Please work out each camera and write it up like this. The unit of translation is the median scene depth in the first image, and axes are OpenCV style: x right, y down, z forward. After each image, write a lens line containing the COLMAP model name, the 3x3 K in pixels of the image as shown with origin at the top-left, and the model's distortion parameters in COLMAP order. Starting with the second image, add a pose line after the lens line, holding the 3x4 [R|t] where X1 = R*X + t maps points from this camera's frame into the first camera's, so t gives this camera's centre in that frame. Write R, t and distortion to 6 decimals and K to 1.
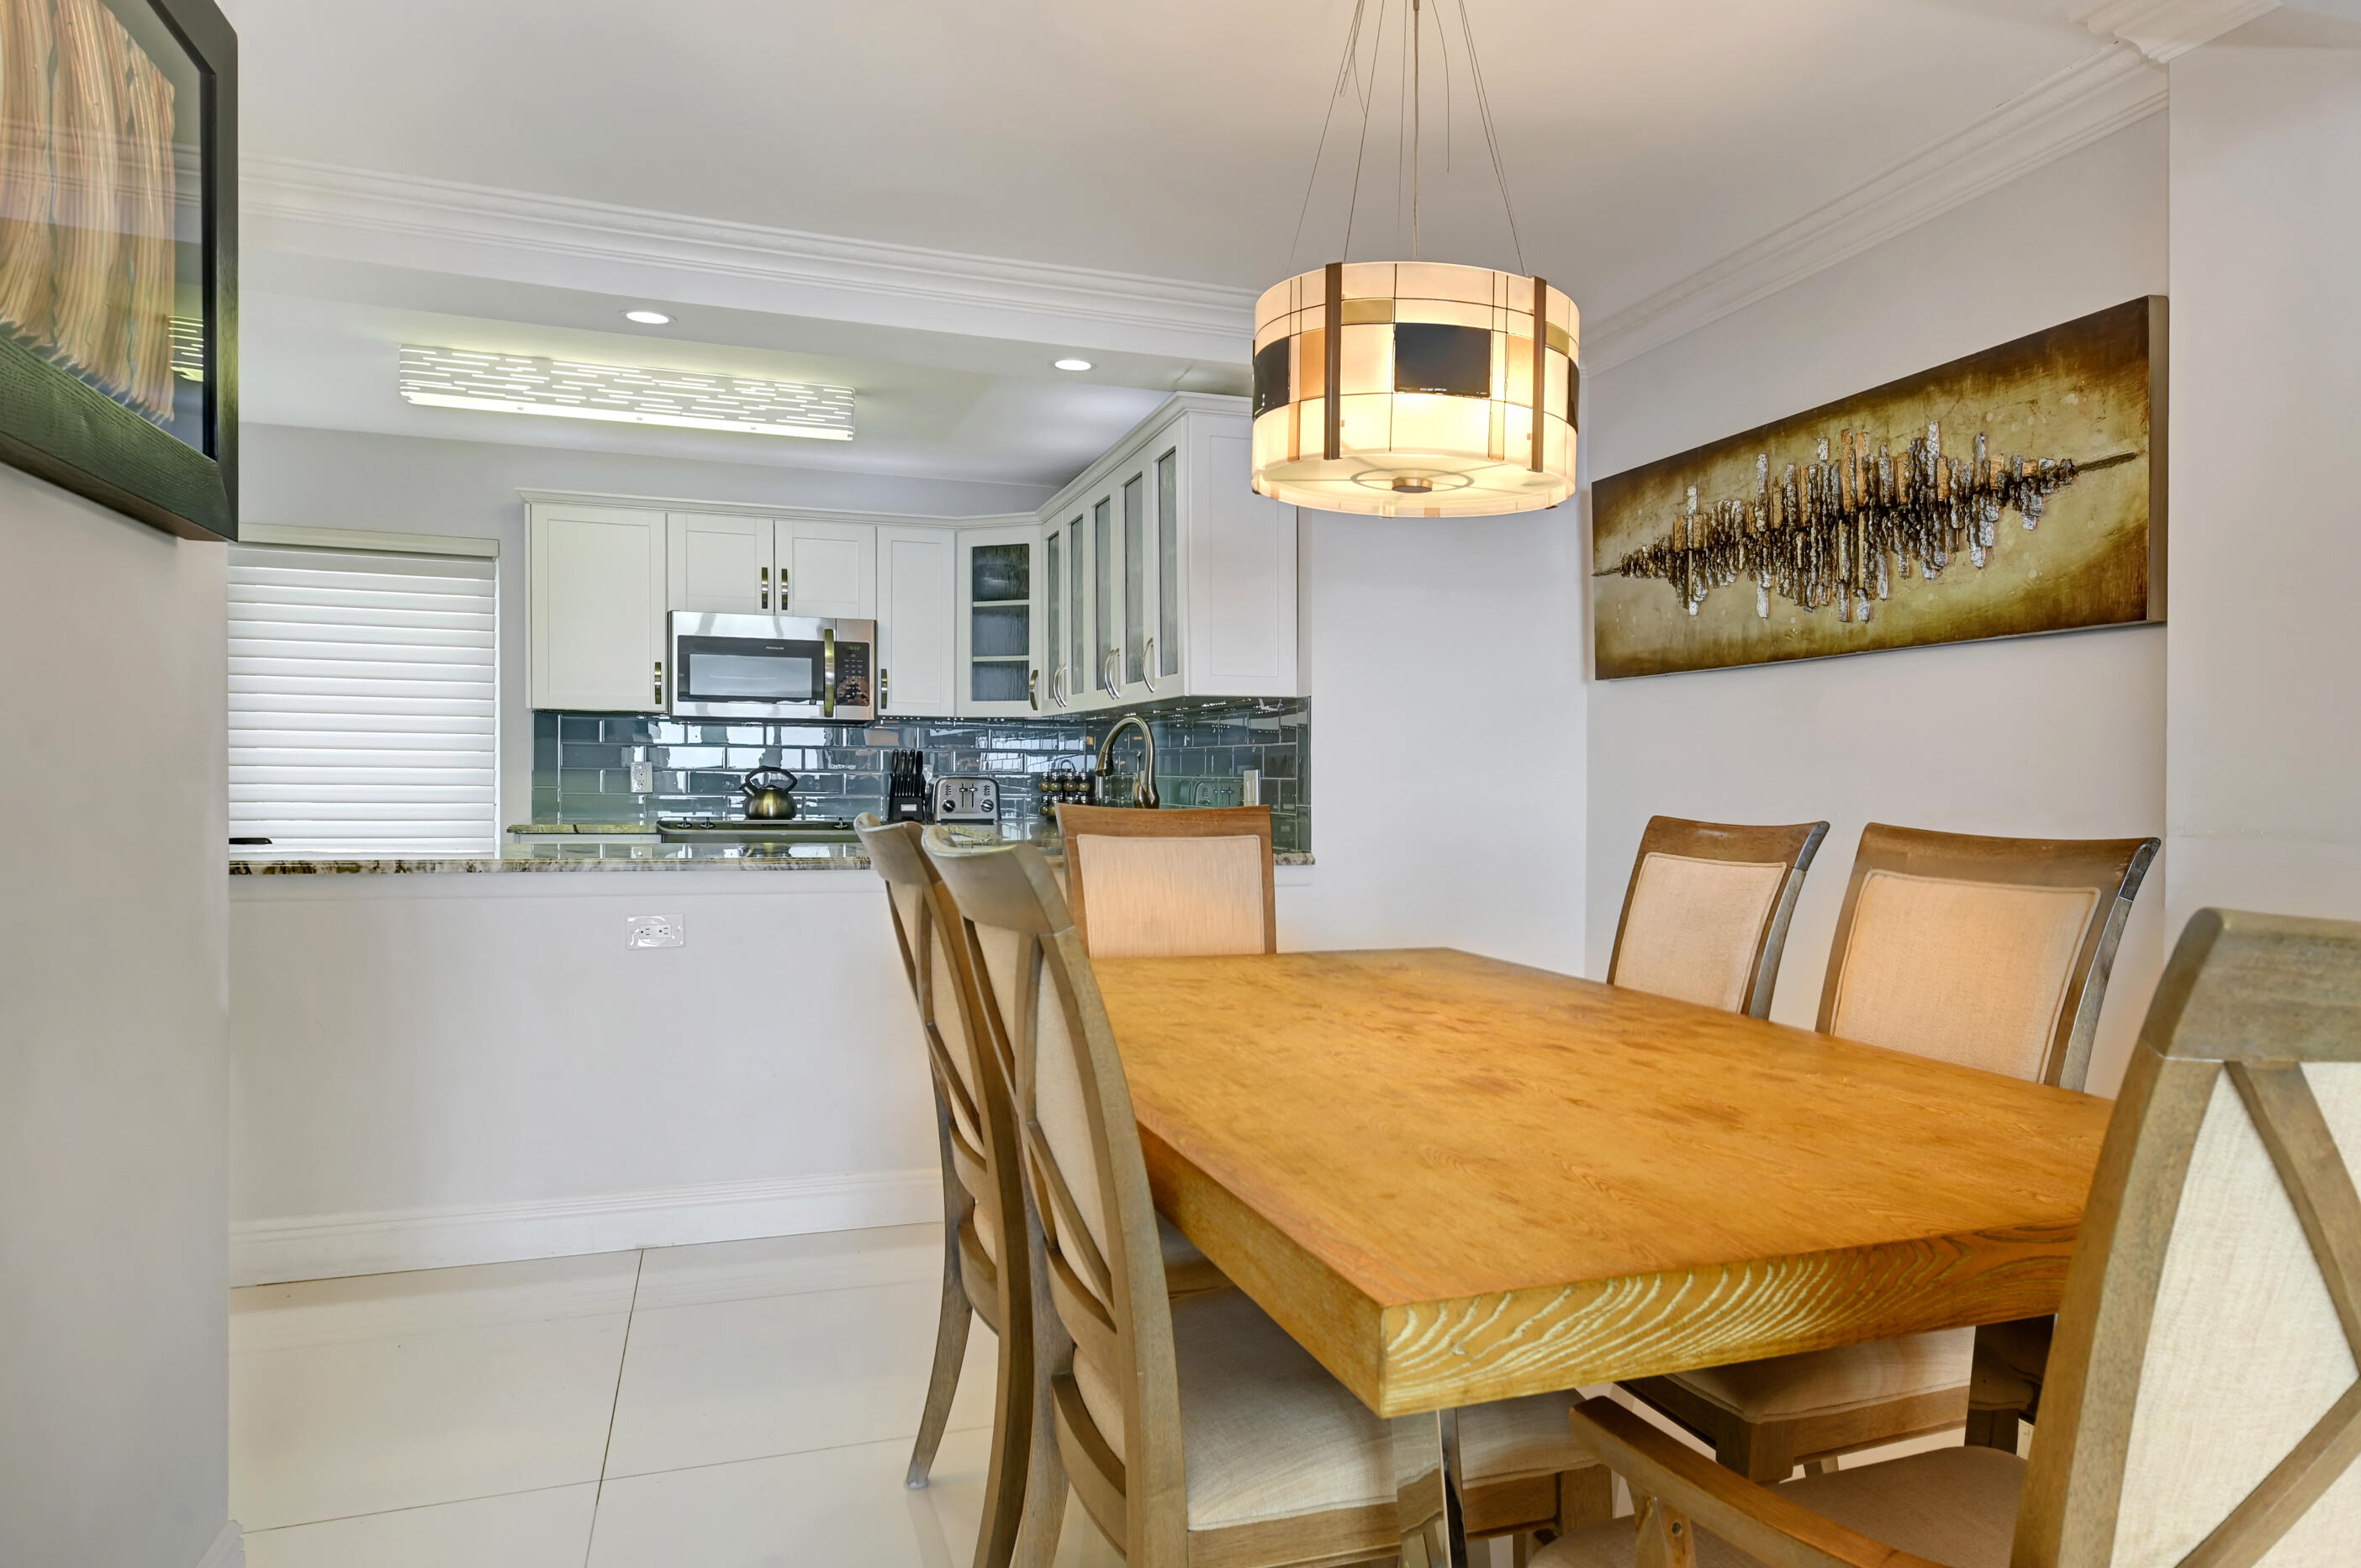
lens RADIAL K [[1583.1, 0, 1286.5], [0, 1583.1, 789.0], [0, 0, 1]] dist [0.027219, 0.001177]
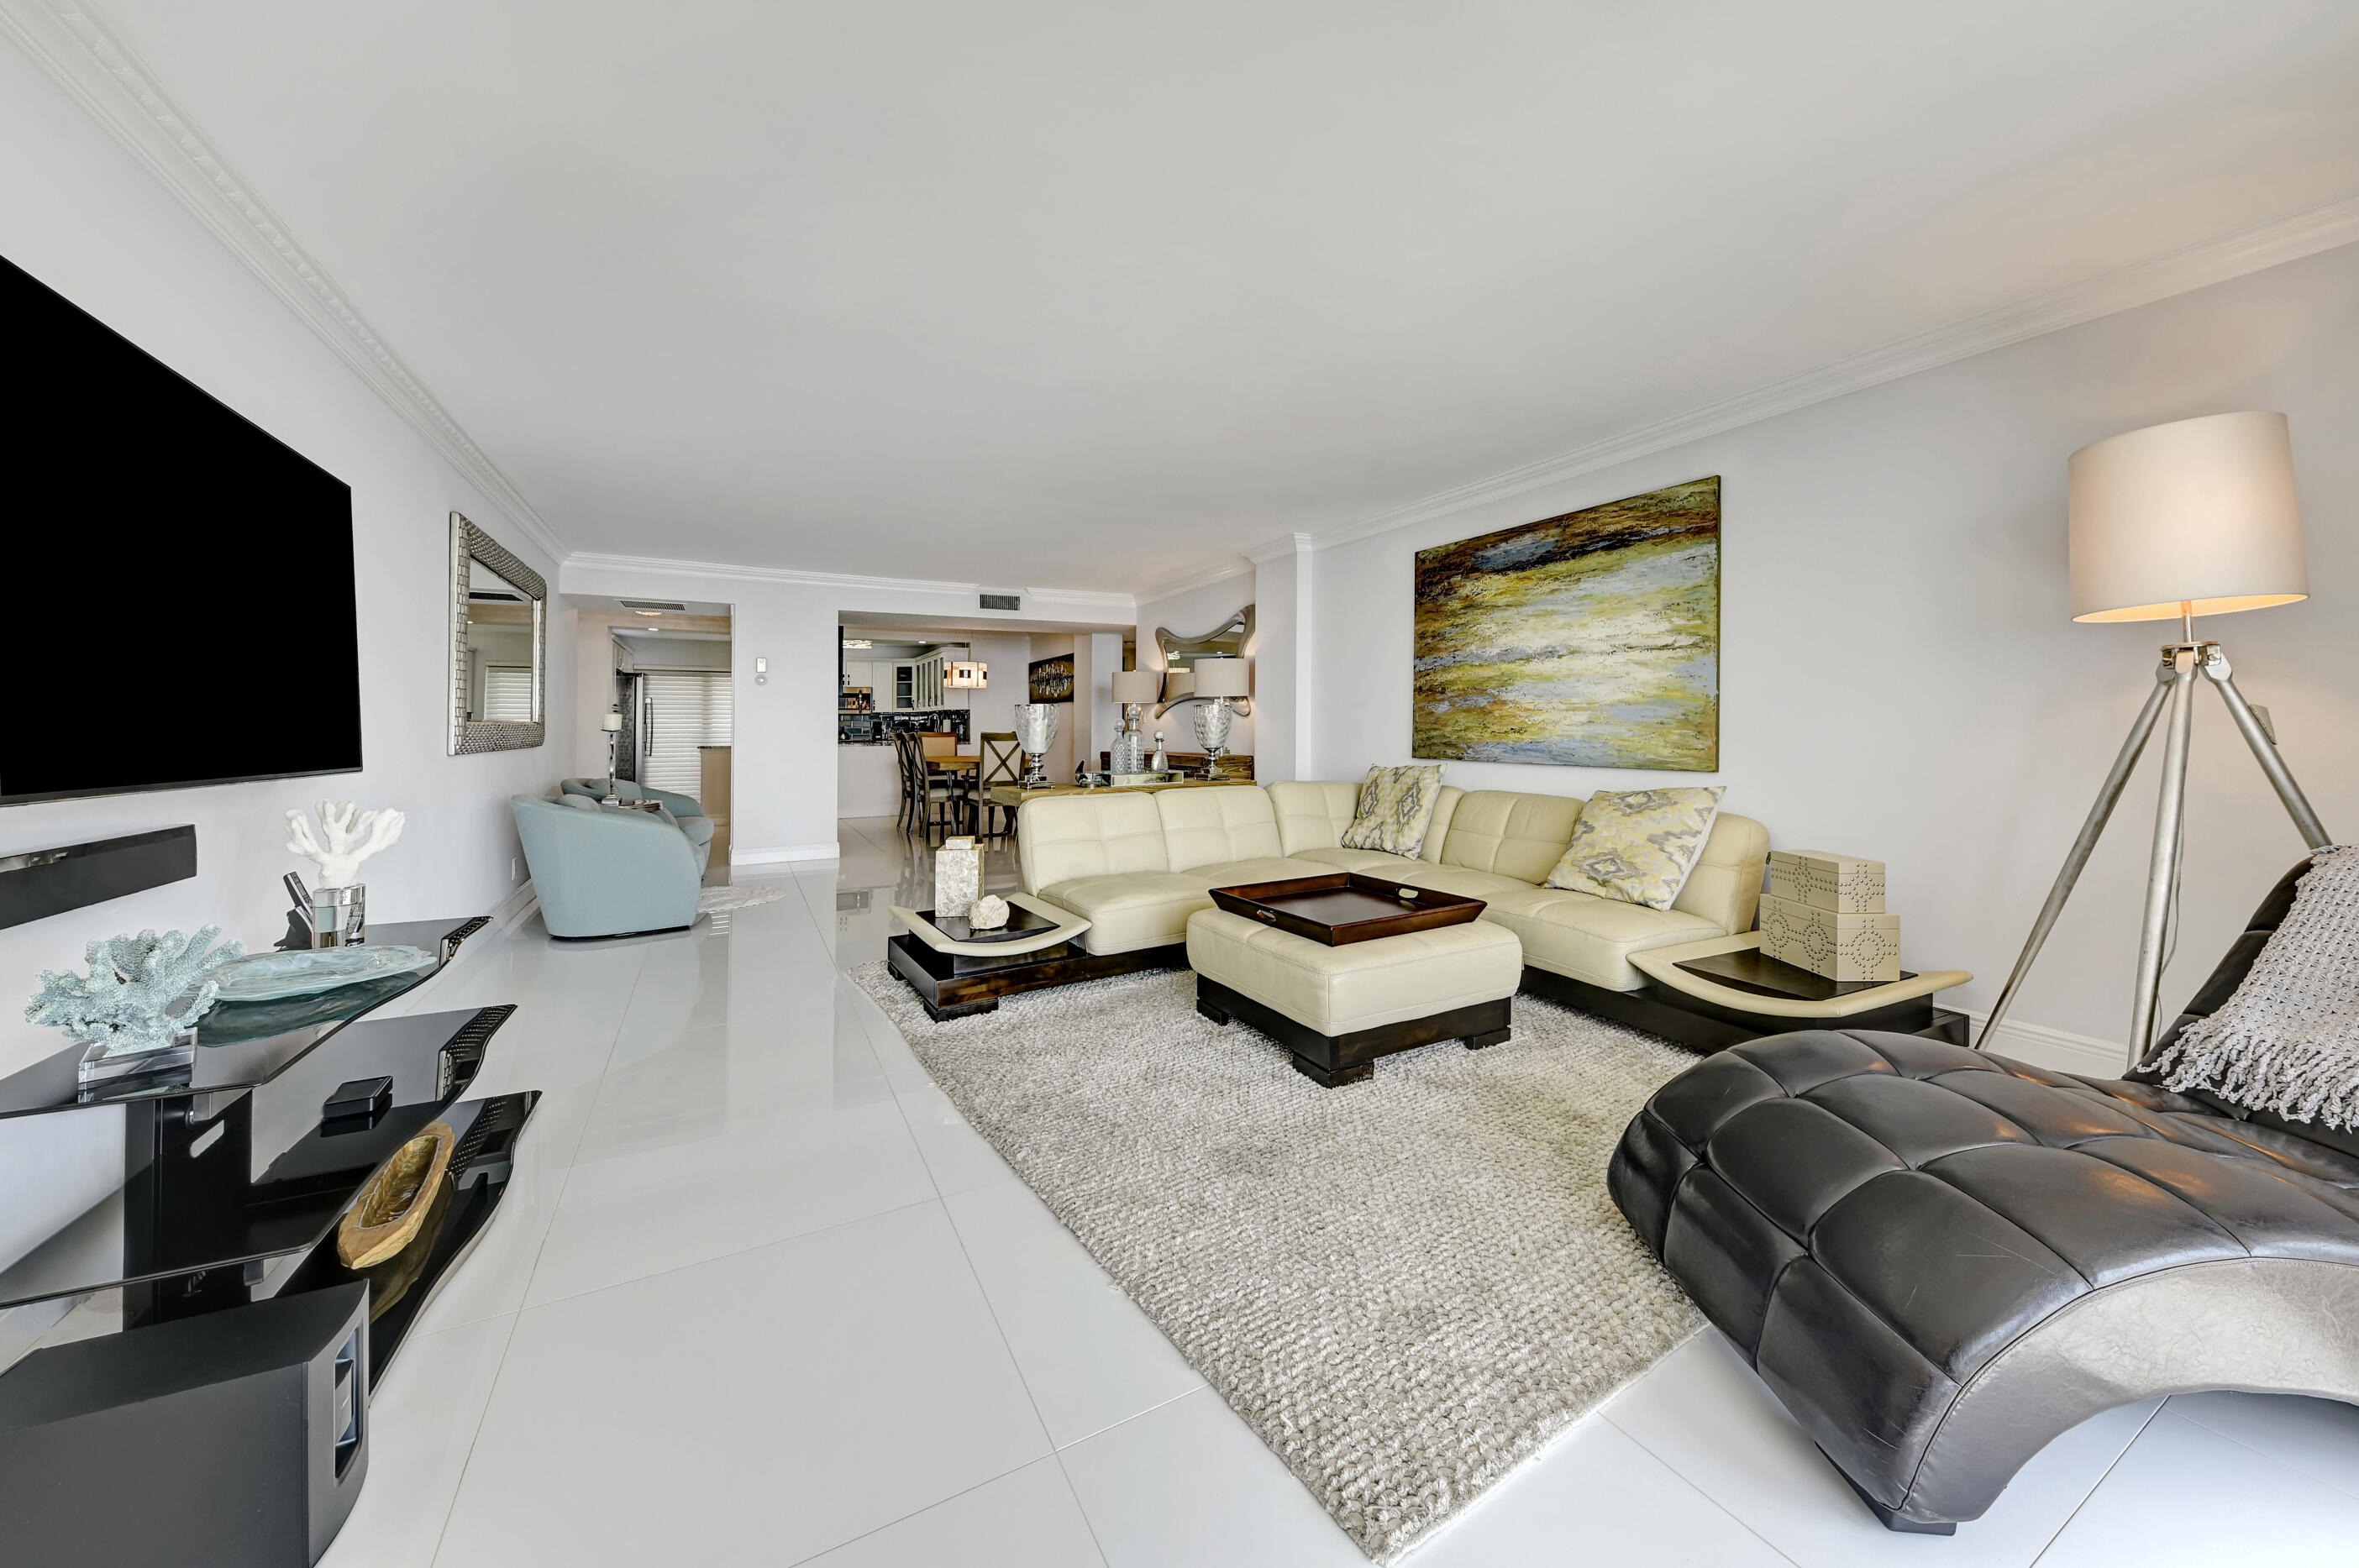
lens RADIAL K [[856.0, 0, 1139.7], [0, 856.0, 712.8], [0, 0, 1]] dist [-0.000236, -0.000001]
pose [[0.994672, -0.013160, 0.102246, 0.286246], [0.015711, 0.999584, -0.024182, 0.026926], [-0.101885, 0.025660, 0.994465, -1.839434]]
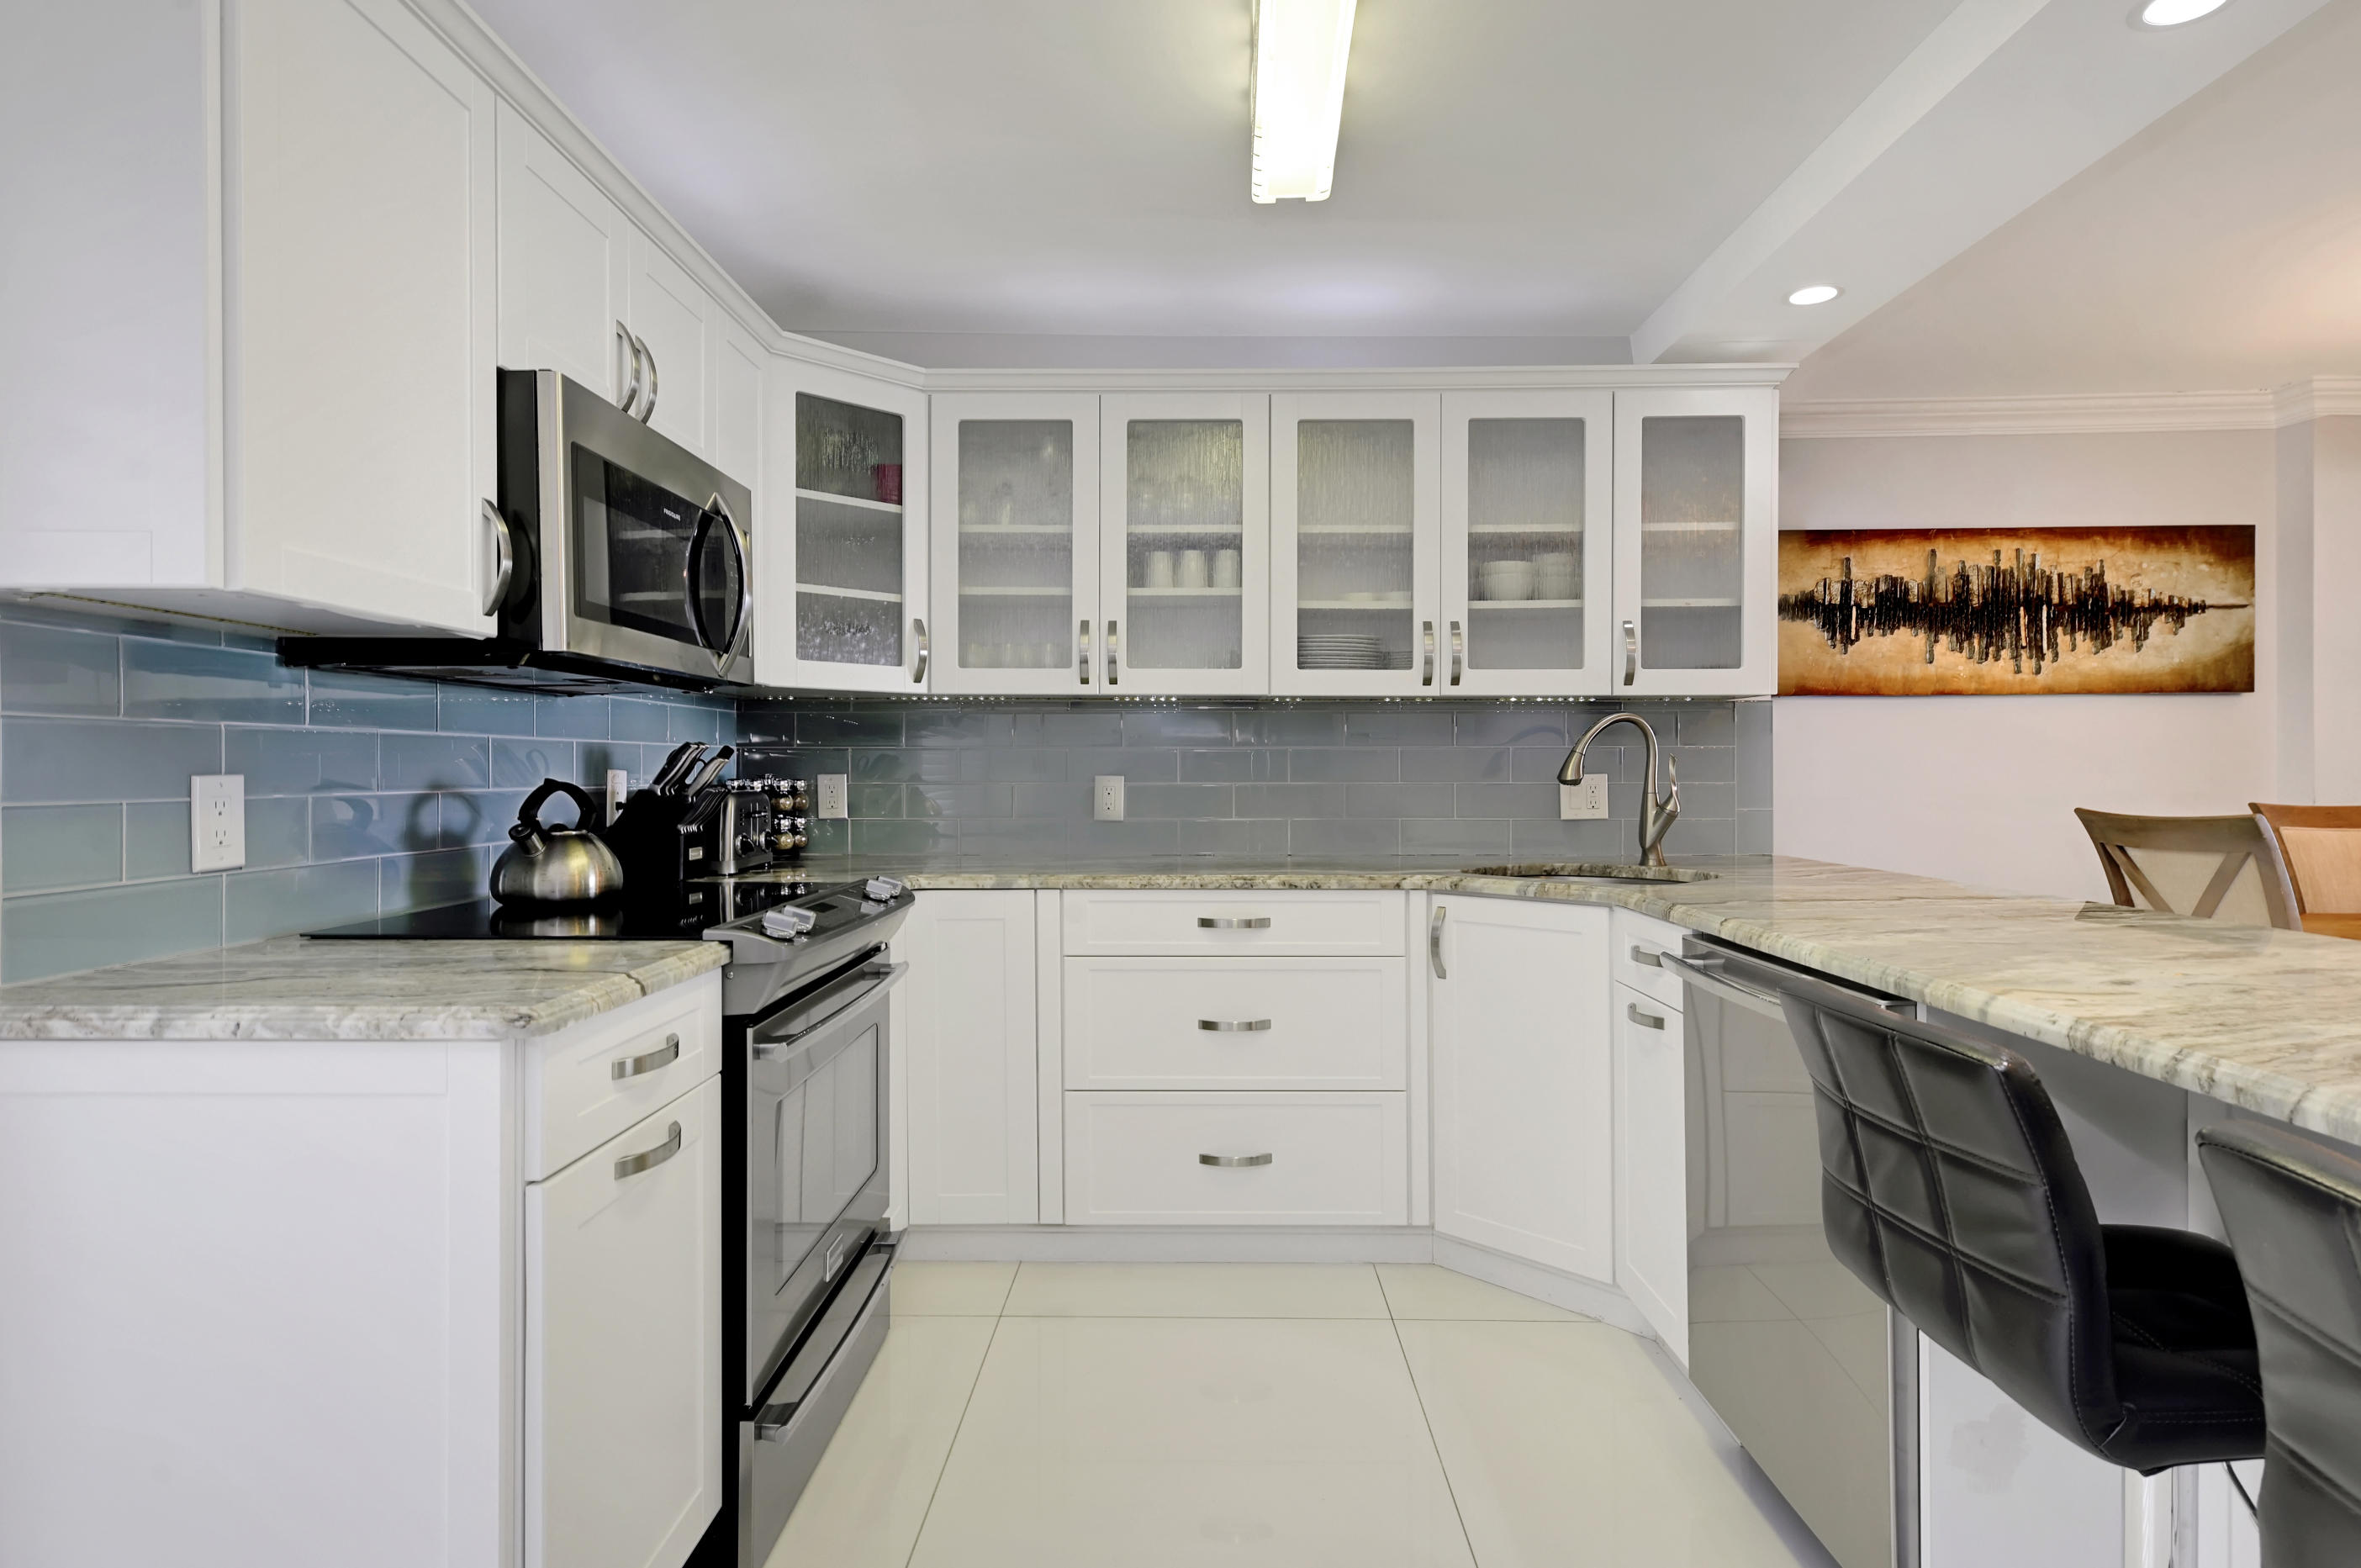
lens RADIAL K [[1214.2, 0, 1181.6], [0, 1214.2, 772.2], [0, 0, 1]] dist [0.007270, 0.001037]
pose [[0.364459, -0.014242, 0.931111, -0.937687], [0.013320, 0.999860, 0.010080, -0.029190], [-0.931124, 0.008728, 0.364597, 1.190366]]
